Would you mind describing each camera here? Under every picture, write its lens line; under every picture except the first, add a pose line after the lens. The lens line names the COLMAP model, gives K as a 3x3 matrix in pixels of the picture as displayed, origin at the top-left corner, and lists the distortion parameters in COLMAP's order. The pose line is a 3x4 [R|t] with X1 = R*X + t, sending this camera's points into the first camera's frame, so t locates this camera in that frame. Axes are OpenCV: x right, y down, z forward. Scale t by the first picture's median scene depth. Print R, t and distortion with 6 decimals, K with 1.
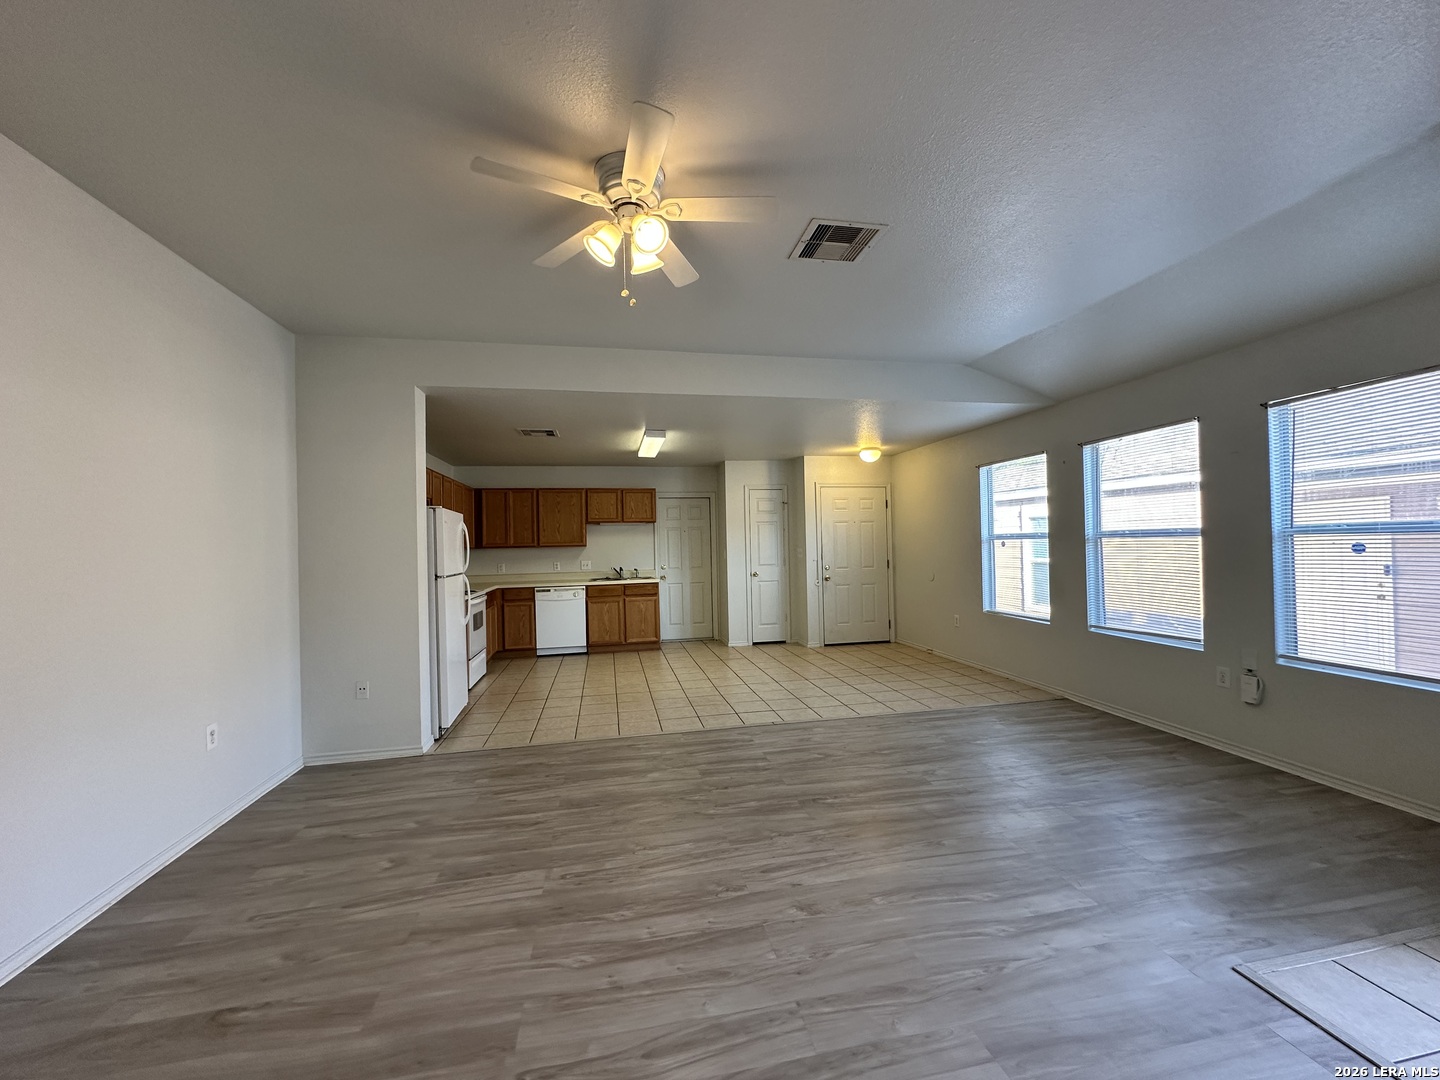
lens RADIAL K [[573.2, 0, 720.0], [0, 573.2, 540.0], [0, 0, 1]] dist [-0.001232, -0.000286]
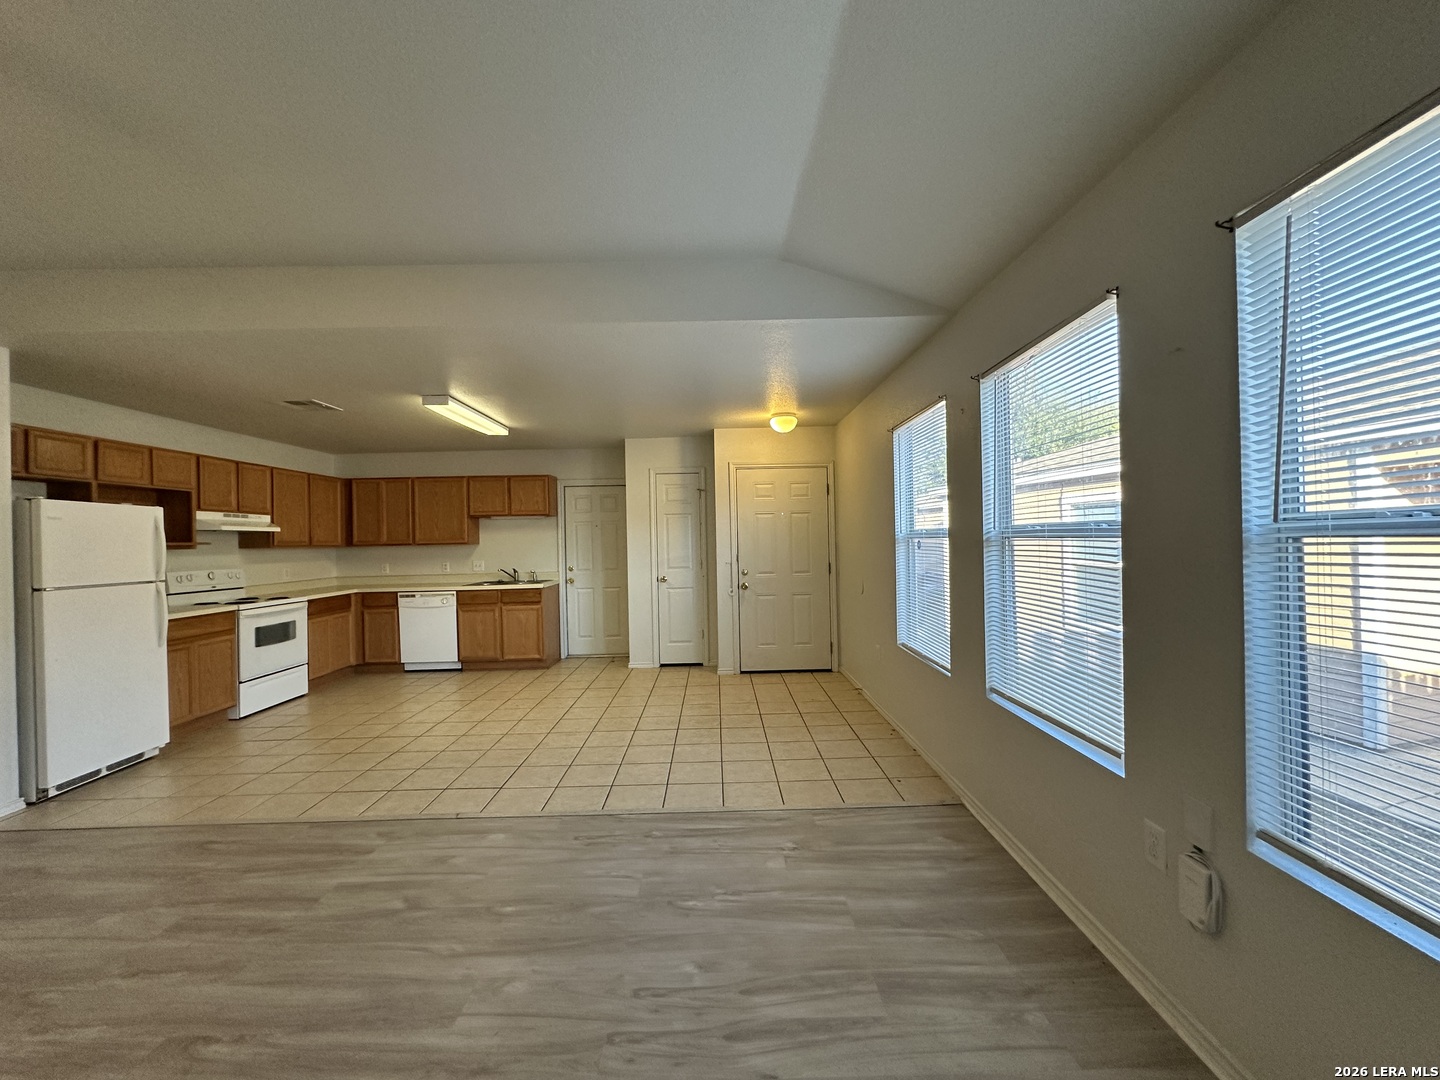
lens RADIAL K [[572.5, 0, 720.0], [0, 572.5, 540.0], [0, 0, 1]] dist [-0.002124, 0.000118]
pose [[0.982573, 0.000848, -0.185876, 0.312642], [0.001662, 0.999910, 0.013347, -0.006274], [0.185871, -0.013423, 0.982482, 0.245385]]
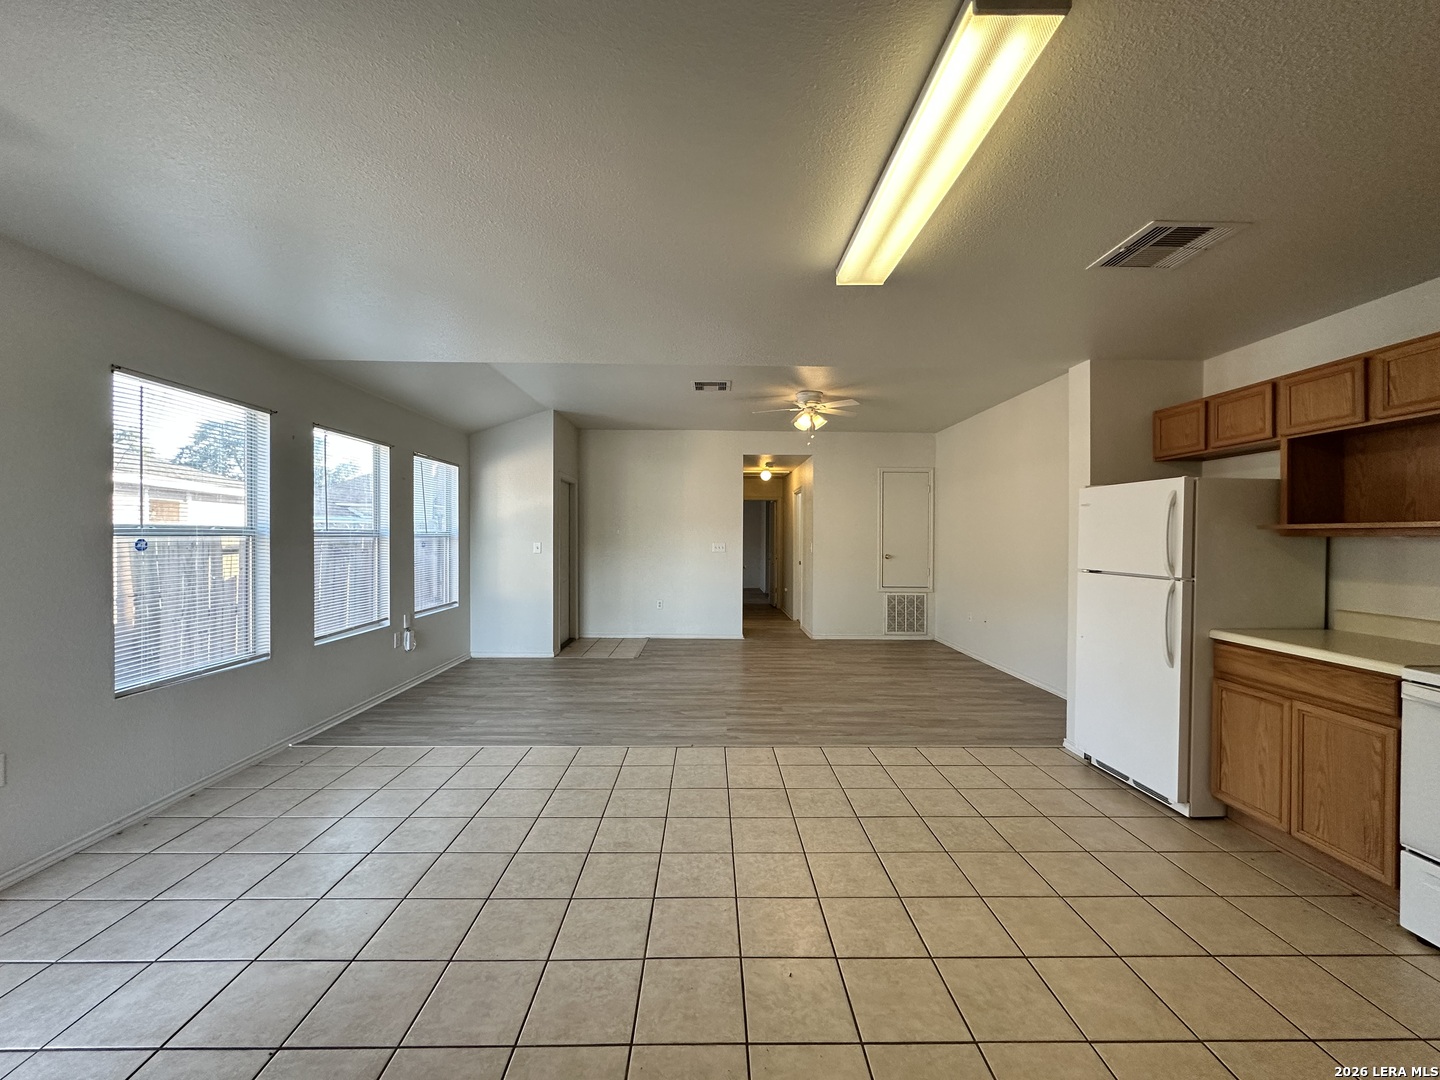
lens RADIAL K [[573.2, 0, 720.0], [0, 573.2, 540.0], [0, 0, 1]] dist [-0.001232, -0.000286]
pose [[-0.983900, 0.014769, 0.178108, -0.064281], [0.013963, 0.999886, -0.005775, 0.009861], [-0.178173, -0.003195, -0.983994, 1.113453]]
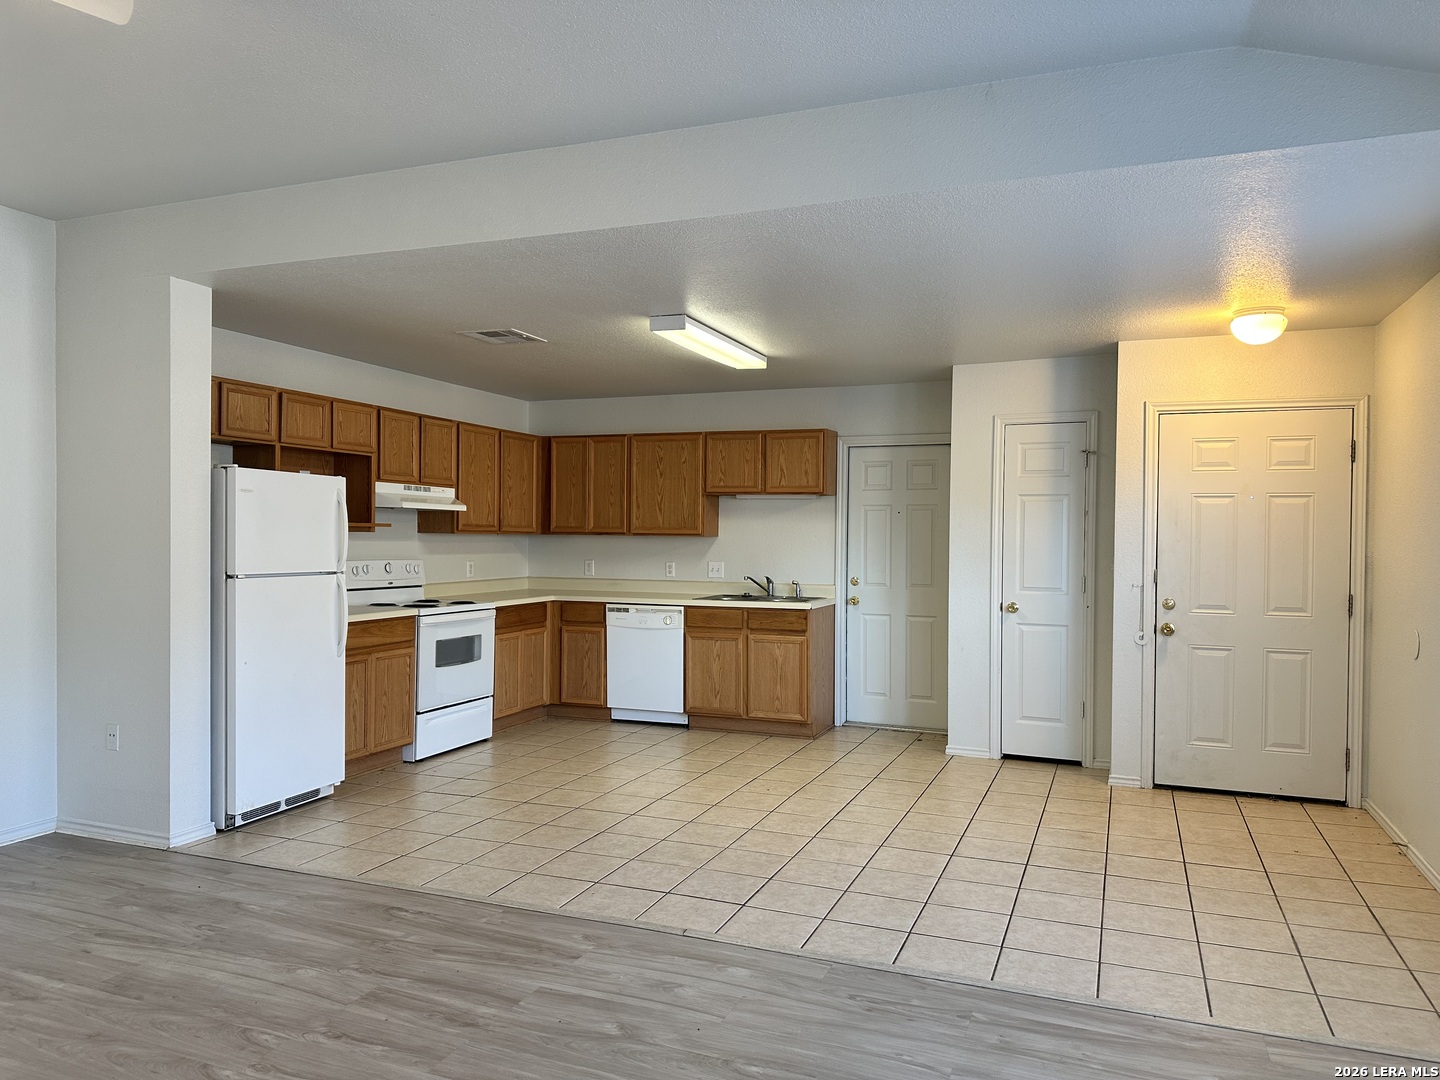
lens RADIAL K [[1002.2, 0, 720.0], [0, 1002.2, 540.0], [0, 0, 1]] dist [0.111975, -0.166613]
pose [[0.837835, 0.032652, -0.544946, 0.333150], [-0.023736, 0.999445, 0.023392, -0.008932], [0.545407, -0.006663, 0.838145, 0.201458]]
